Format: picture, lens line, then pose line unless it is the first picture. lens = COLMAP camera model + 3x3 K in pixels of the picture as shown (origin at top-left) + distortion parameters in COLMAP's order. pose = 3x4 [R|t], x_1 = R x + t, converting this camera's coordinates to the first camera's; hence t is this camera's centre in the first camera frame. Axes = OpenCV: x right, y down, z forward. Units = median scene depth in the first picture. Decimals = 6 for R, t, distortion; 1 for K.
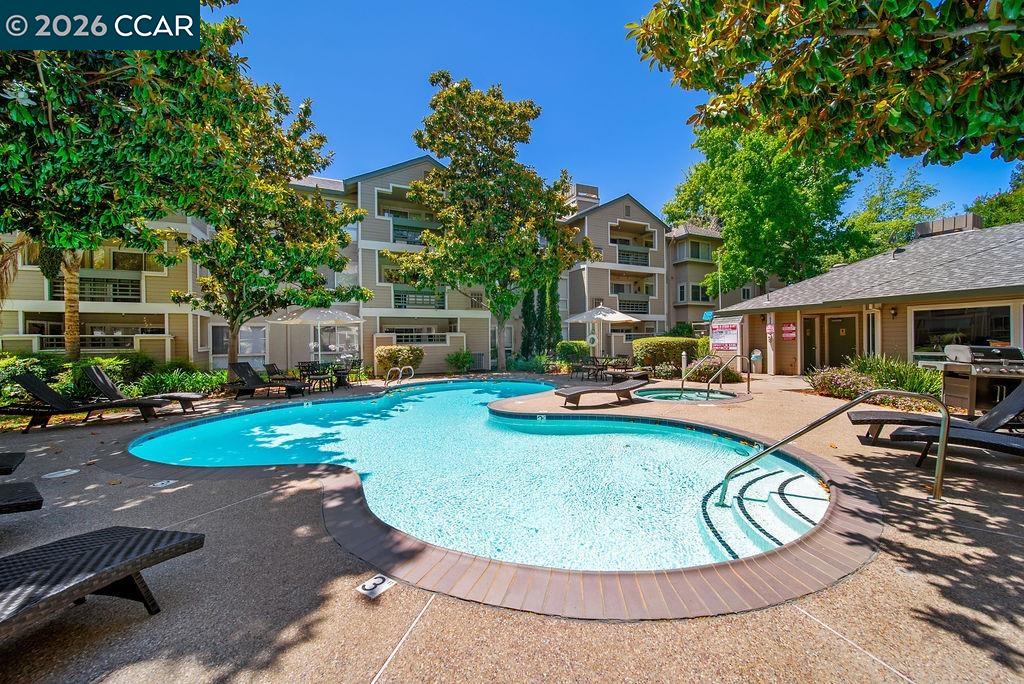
lens RADIAL K [[376.0, 0, 509.6], [0, 376.0, 334.5], [0, 0, 1]] dist [-0.000436, -0.000157]
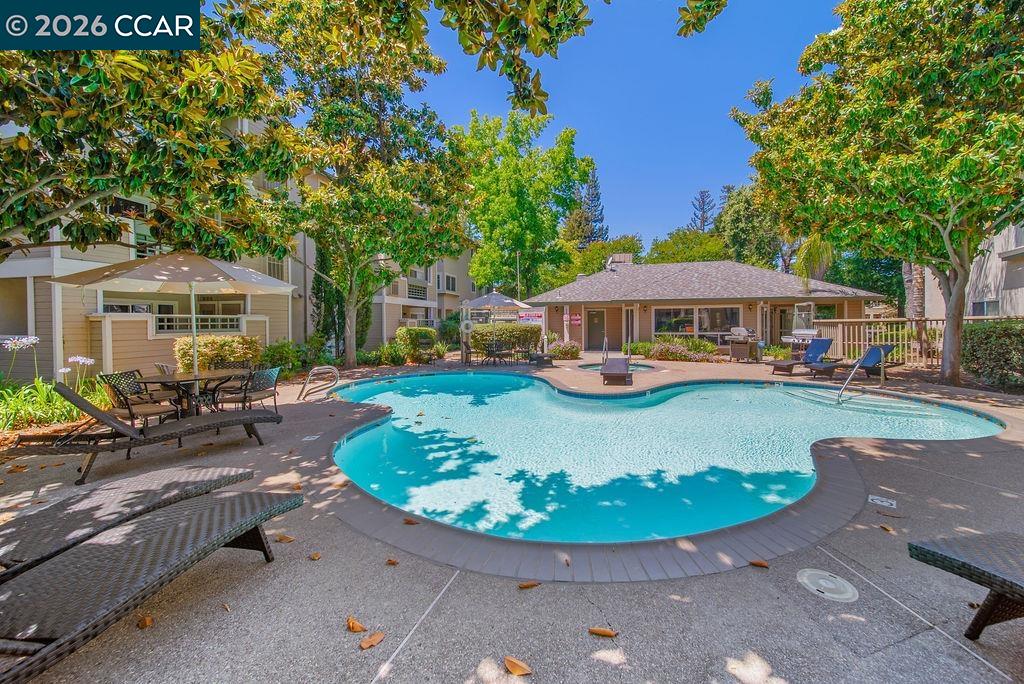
lens RADIAL K [[376.0, 0, 509.6], [0, 376.0, 334.5], [0, 0, 1]] dist [-0.000436, -0.000157]
pose [[0.663185, -0.018630, 0.748223, -0.400209], [-0.011577, 0.999315, 0.035143, 0.001550], [-0.748366, -0.031969, 0.662515, 0.206898]]
